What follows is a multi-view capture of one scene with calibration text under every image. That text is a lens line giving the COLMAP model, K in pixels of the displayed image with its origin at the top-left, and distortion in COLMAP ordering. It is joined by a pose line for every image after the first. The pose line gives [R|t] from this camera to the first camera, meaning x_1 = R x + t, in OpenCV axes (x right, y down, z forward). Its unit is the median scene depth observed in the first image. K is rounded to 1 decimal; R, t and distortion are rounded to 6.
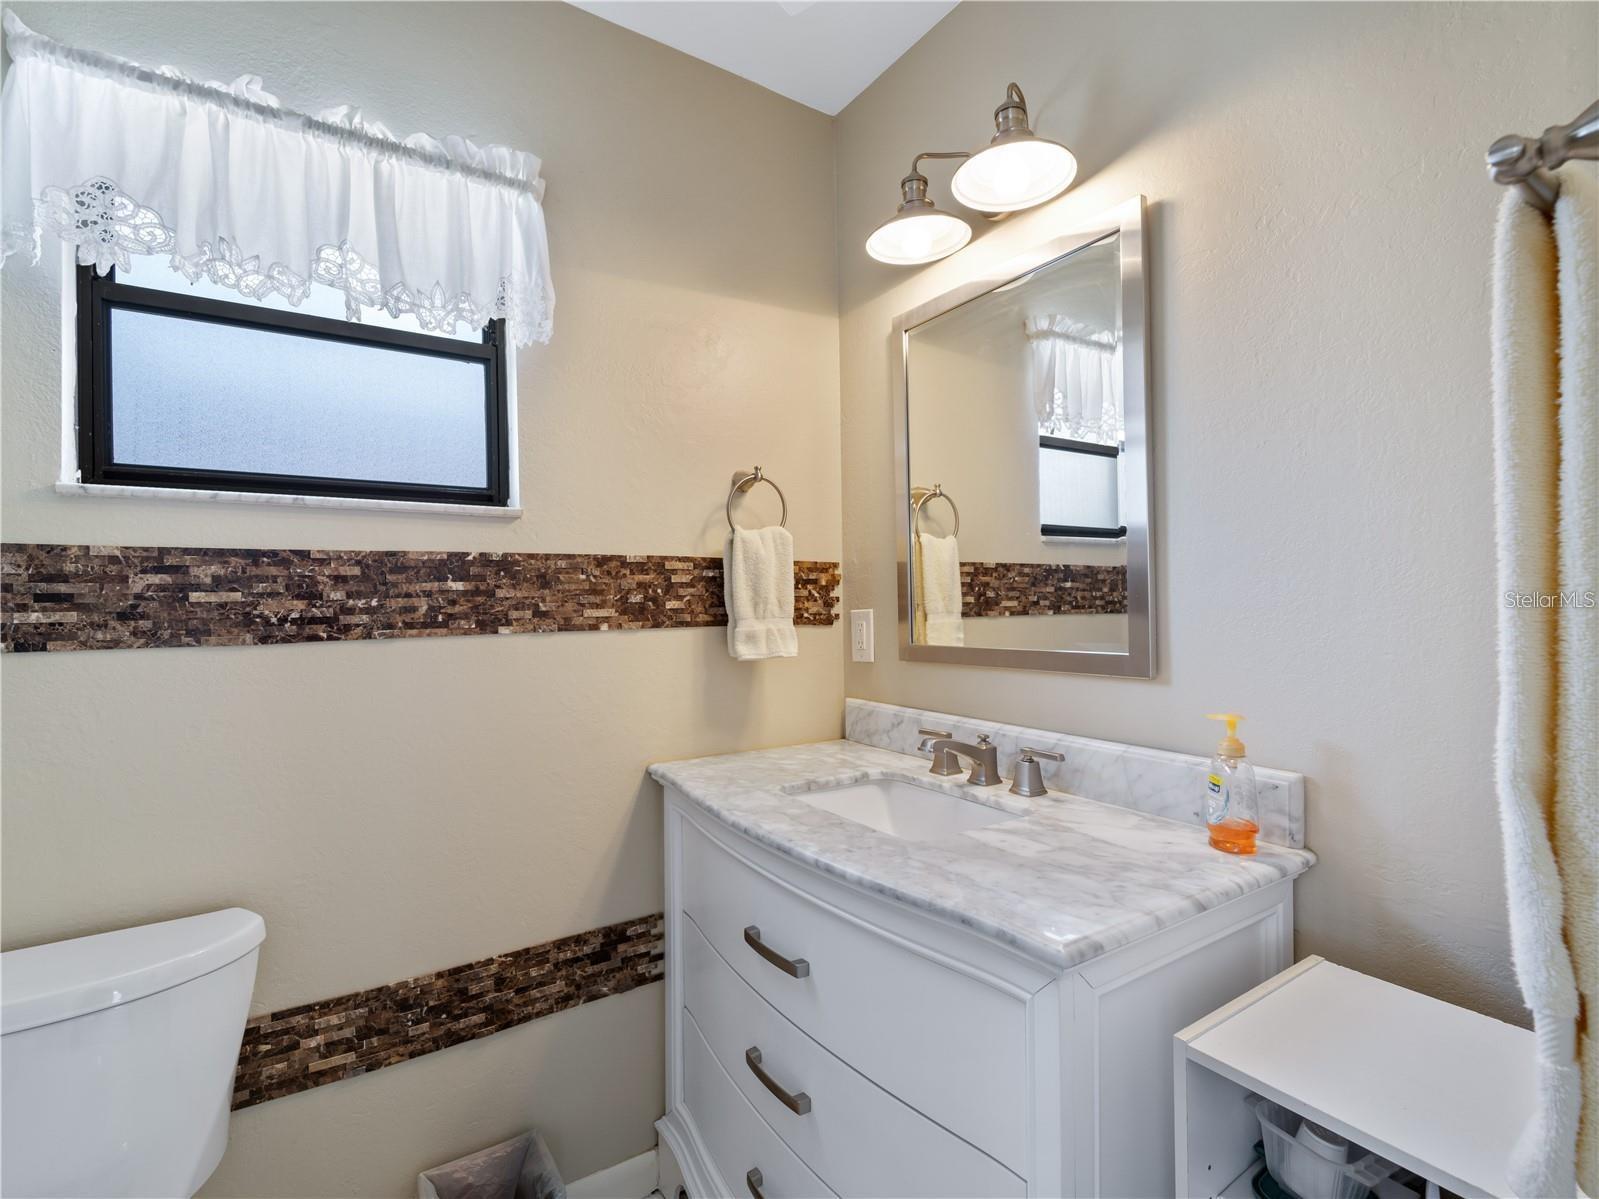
lens RADIAL K [[743.7, 0, 805.4], [0, 743.7, 603.1], [0, 0, 1]] dist [-0.000098, -0.000845]
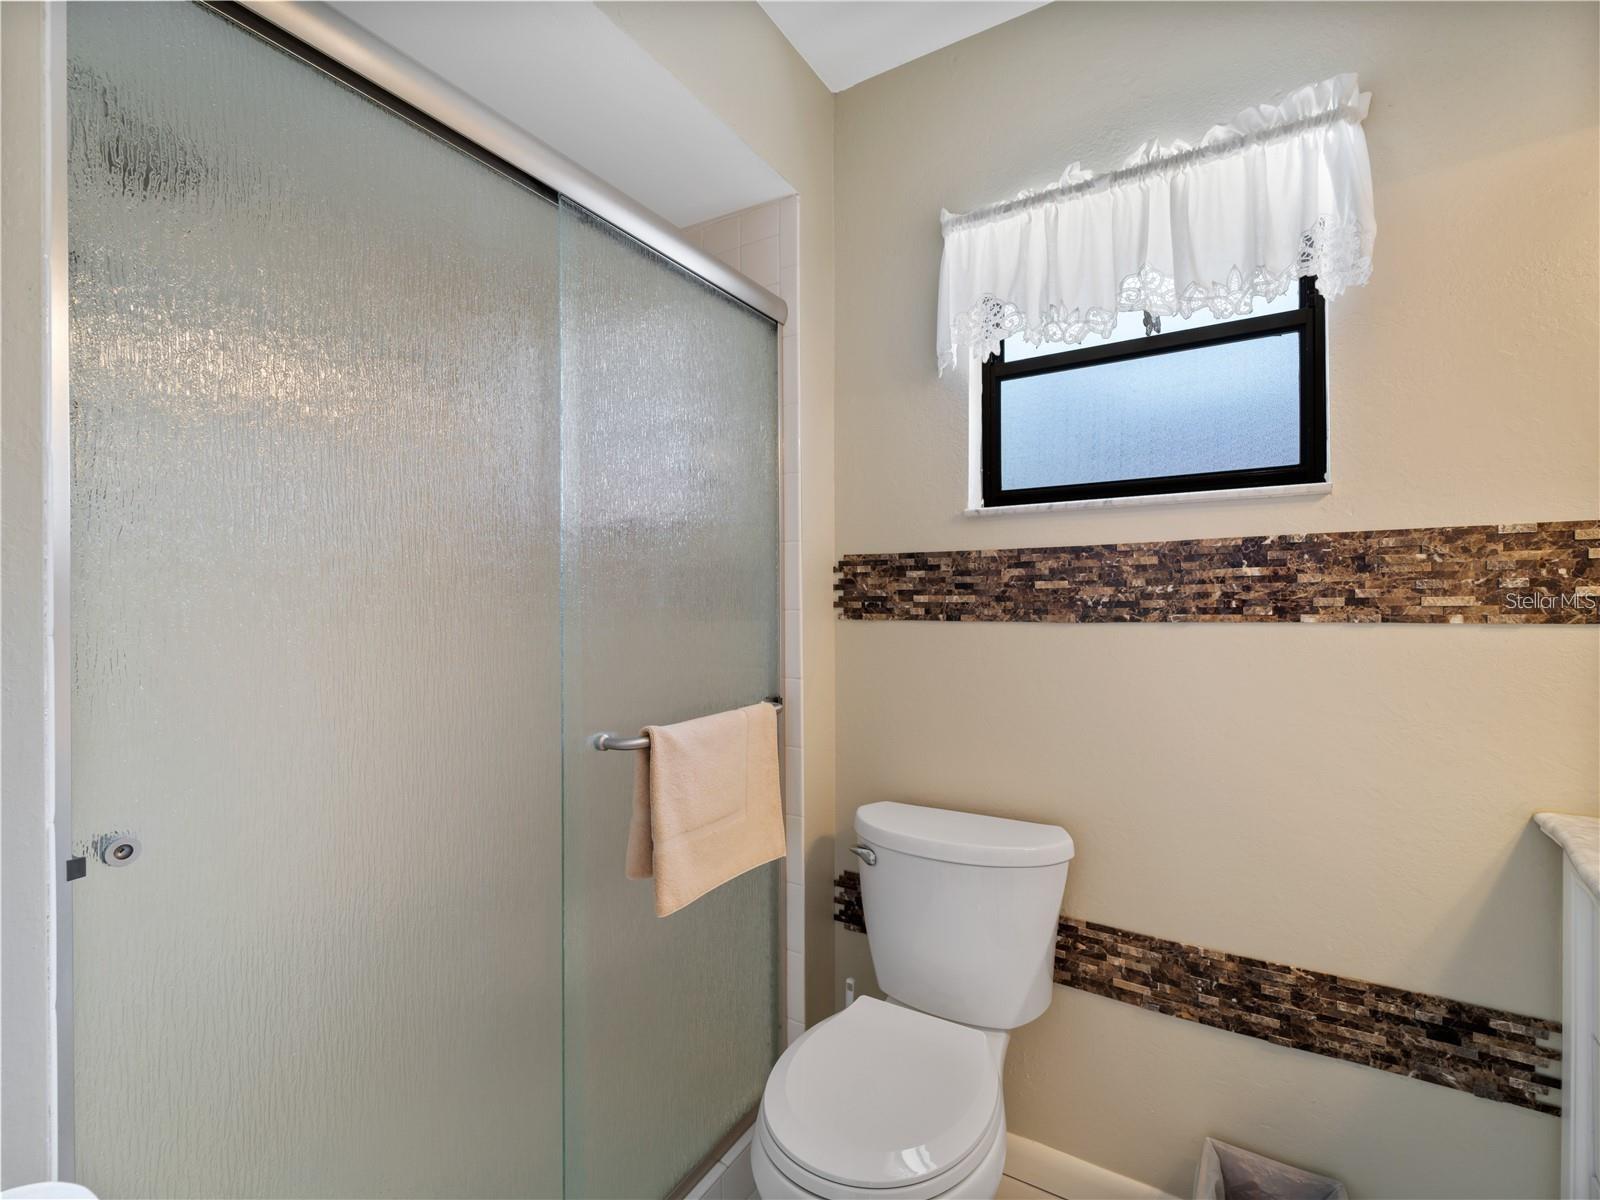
lens RADIAL K [[744.1, 0, 805.9], [0, 744.1, 603.6], [0, 0, 1]] dist [-0.000098, -0.000845]
pose [[0.408973, 0.017636, -0.912376, 0.192332], [0.002217, 0.999791, 0.020319, -0.002192], [0.912544, -0.010333, 0.408849, 0.068874]]
